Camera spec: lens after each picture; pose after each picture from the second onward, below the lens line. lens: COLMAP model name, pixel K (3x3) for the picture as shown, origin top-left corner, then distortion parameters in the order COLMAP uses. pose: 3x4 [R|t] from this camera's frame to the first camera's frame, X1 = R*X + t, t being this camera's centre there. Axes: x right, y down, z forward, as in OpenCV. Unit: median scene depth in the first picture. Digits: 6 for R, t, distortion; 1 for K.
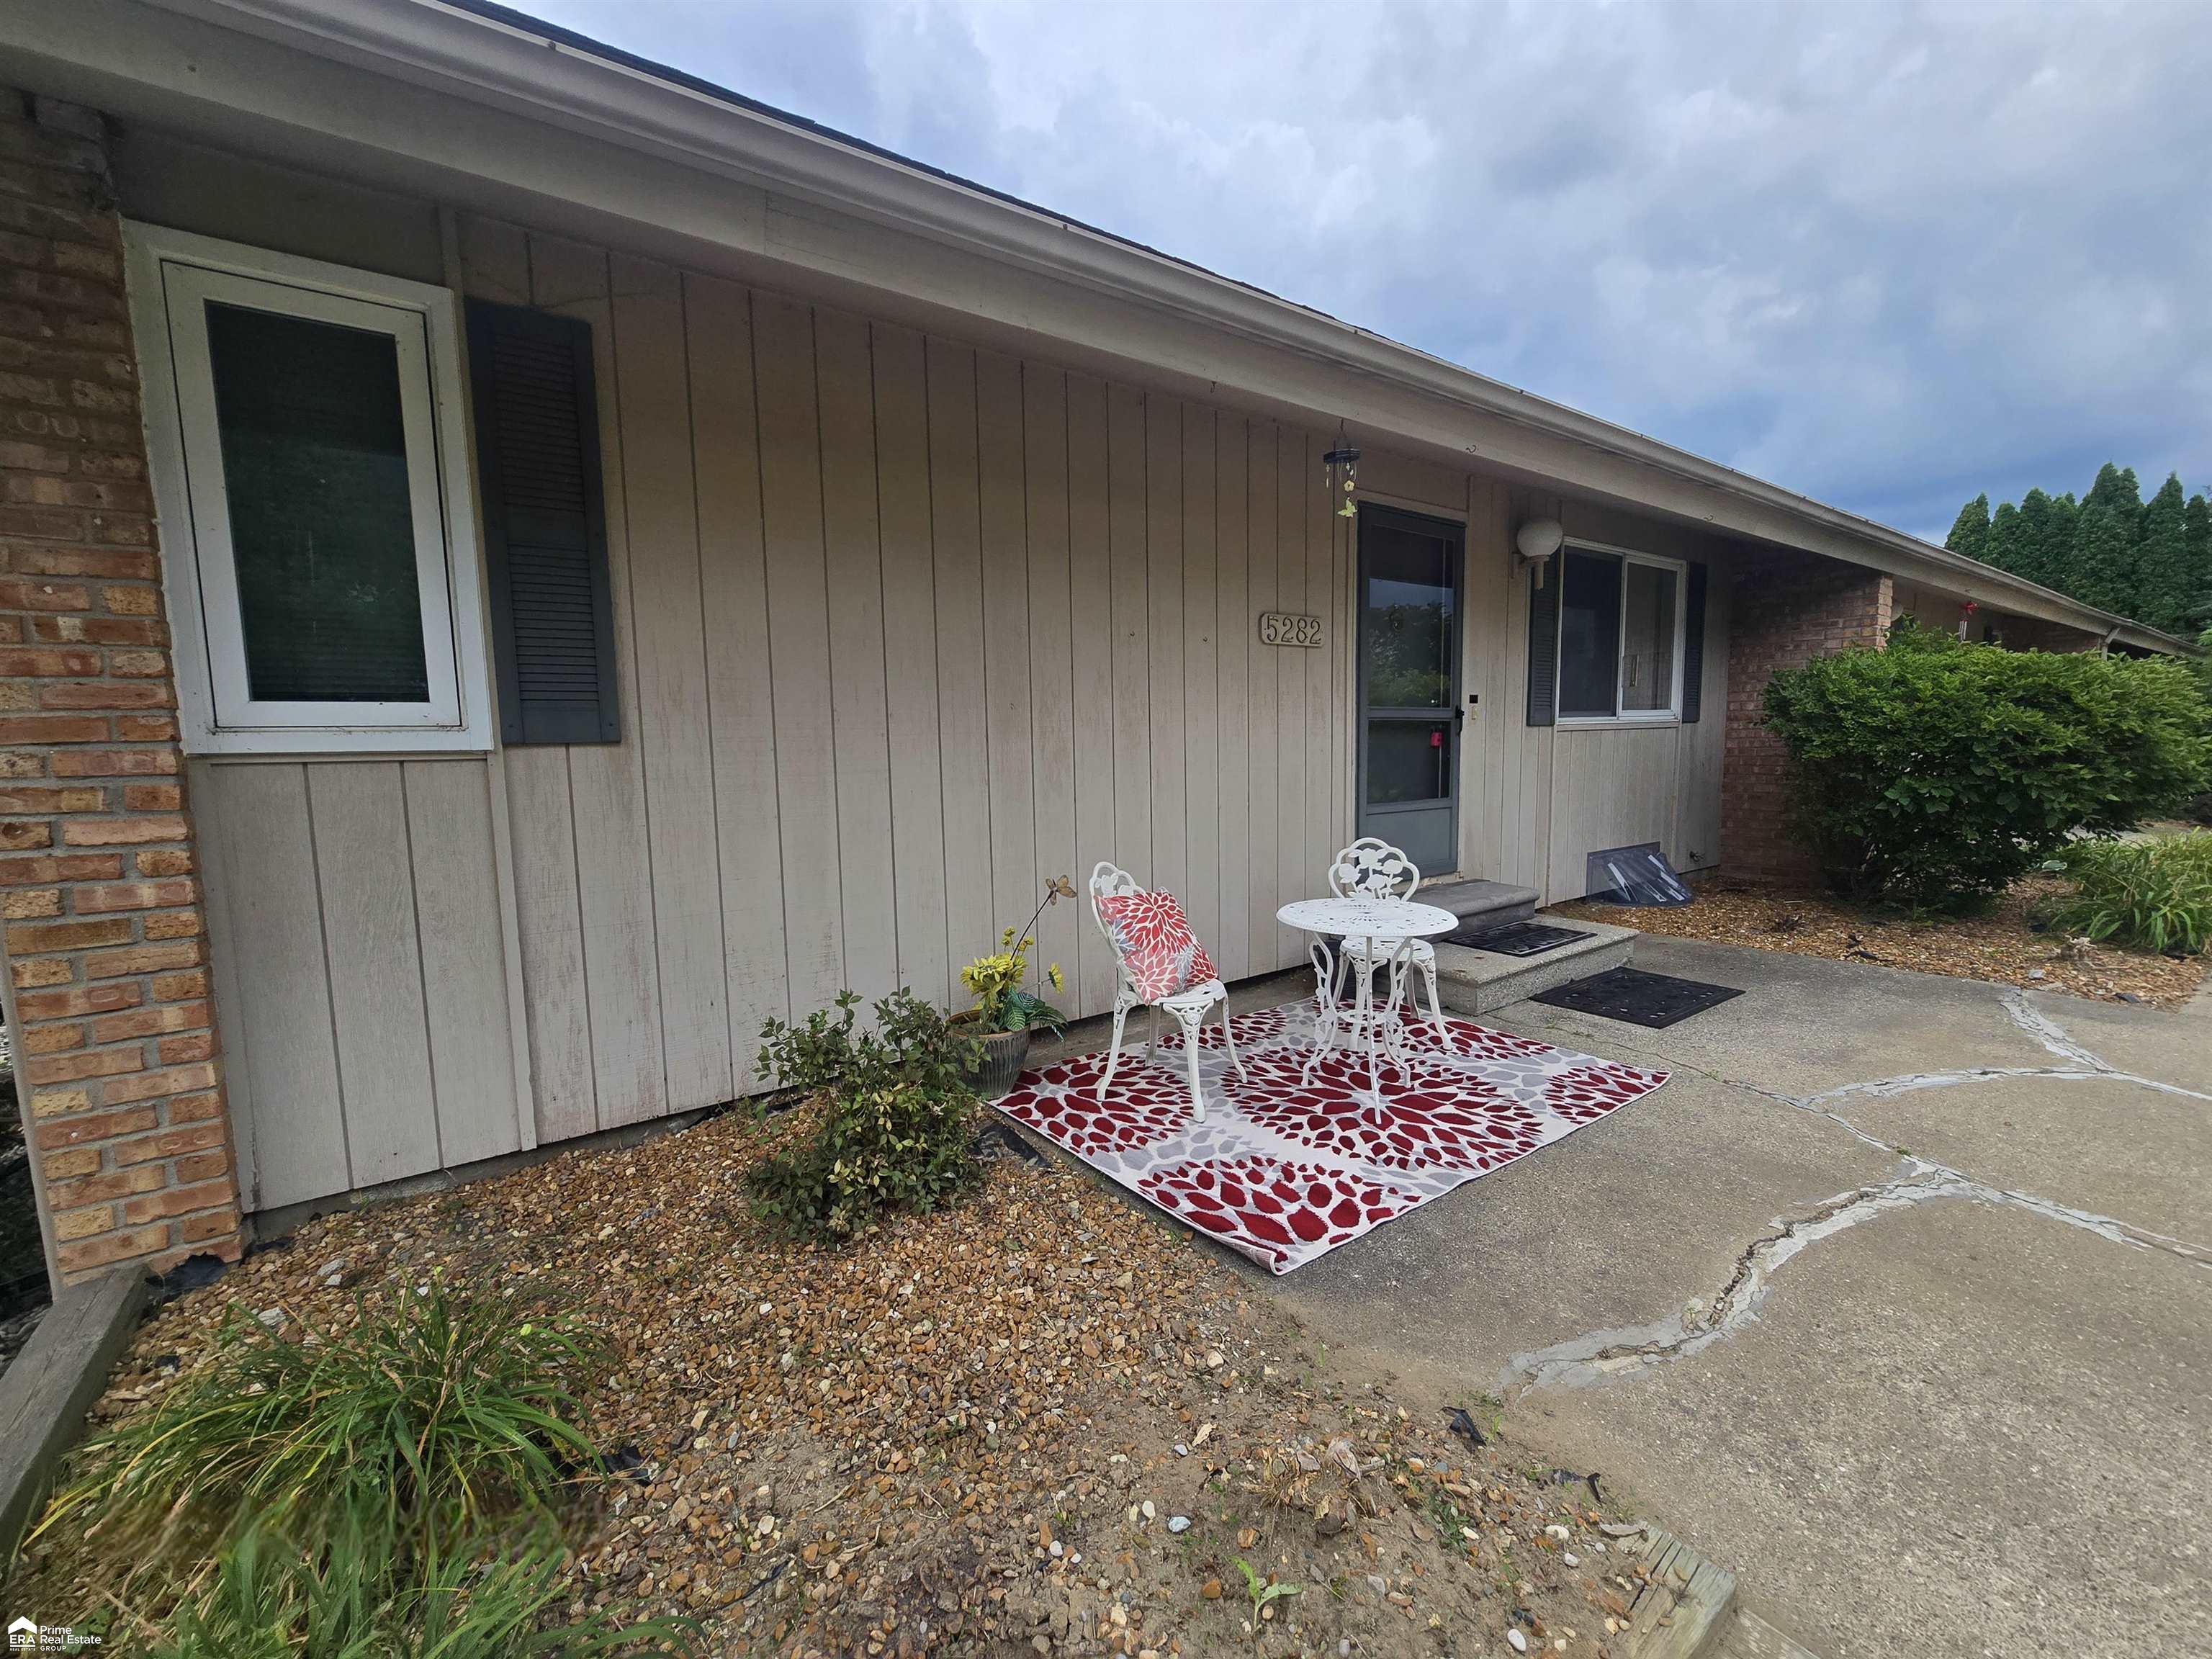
lens RADIAL K [[906.8, 0, 1109.0], [0, 906.8, 832.5], [0, 0, 1]] dist [-0.001348, 0.000057]
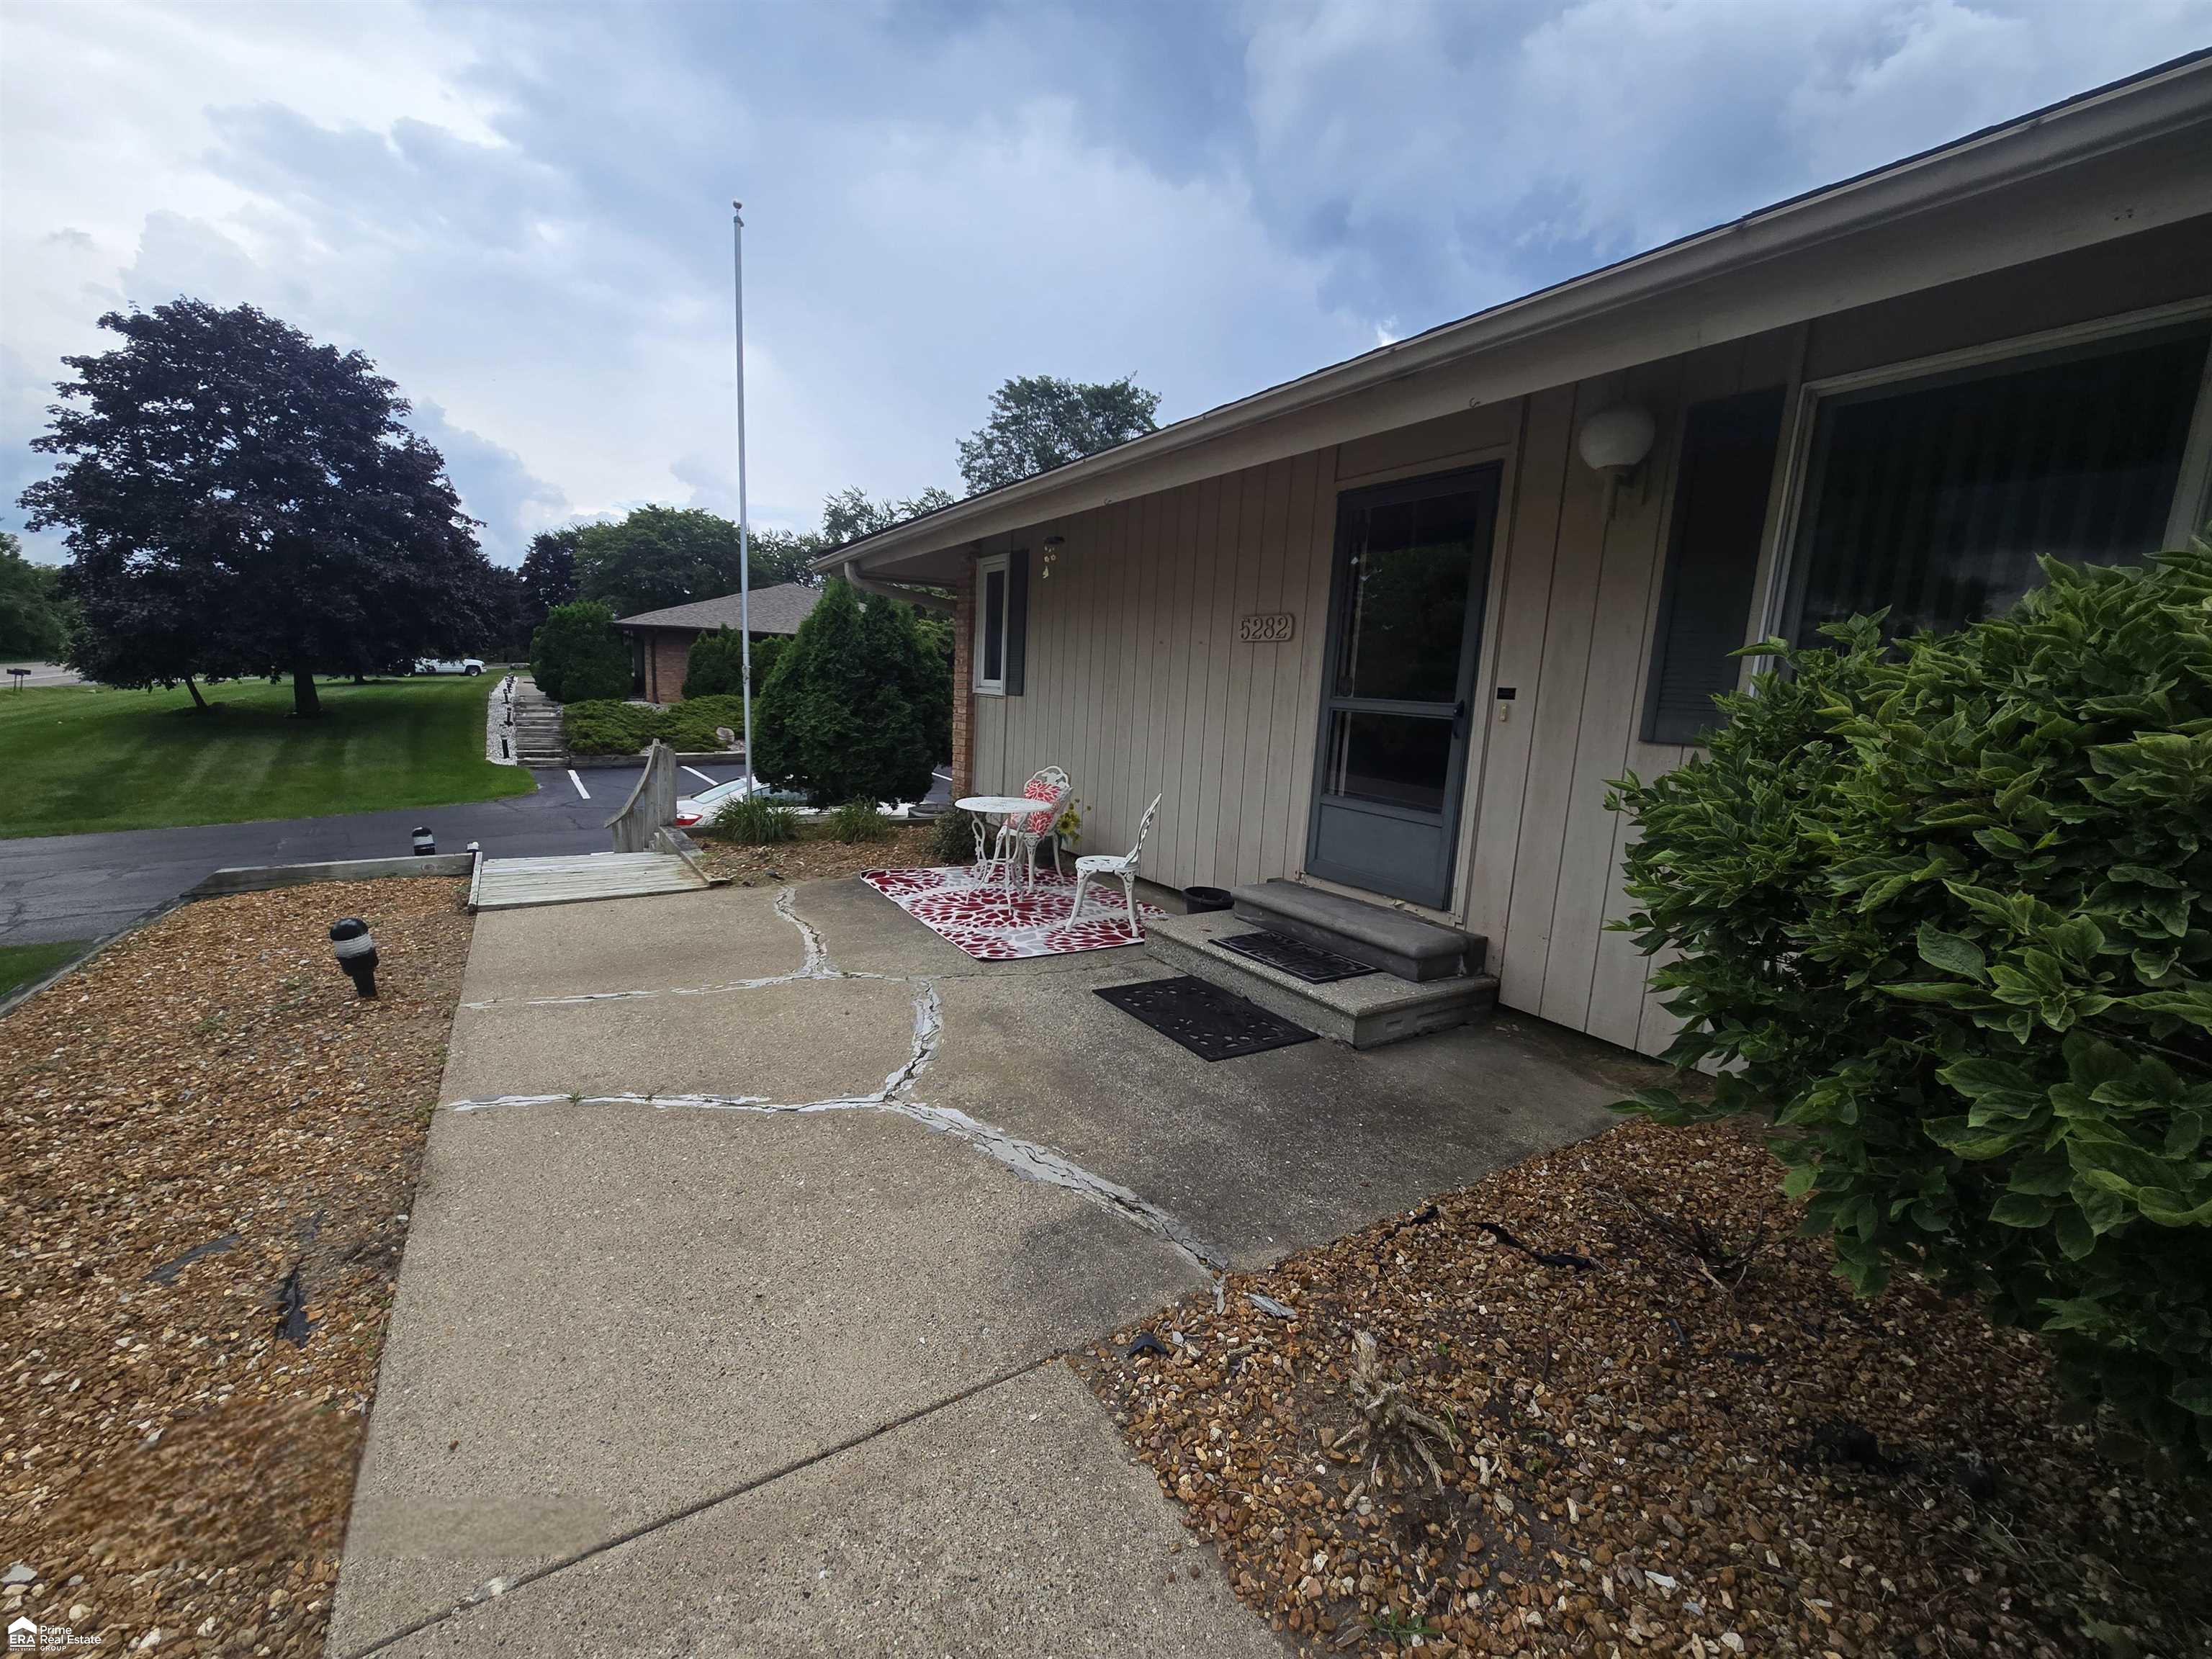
lens RADIAL K [[906.8, 0, 1108.7], [0, 906.8, 831.9], [0, 0, 1]] dist [-0.001348, 0.000057]
pose [[-0.058490, 0.174806, -0.982864, 1.867283], [-0.153426, 0.971278, 0.181876, -0.196079], [0.986428, 0.161434, -0.029990, 1.153439]]
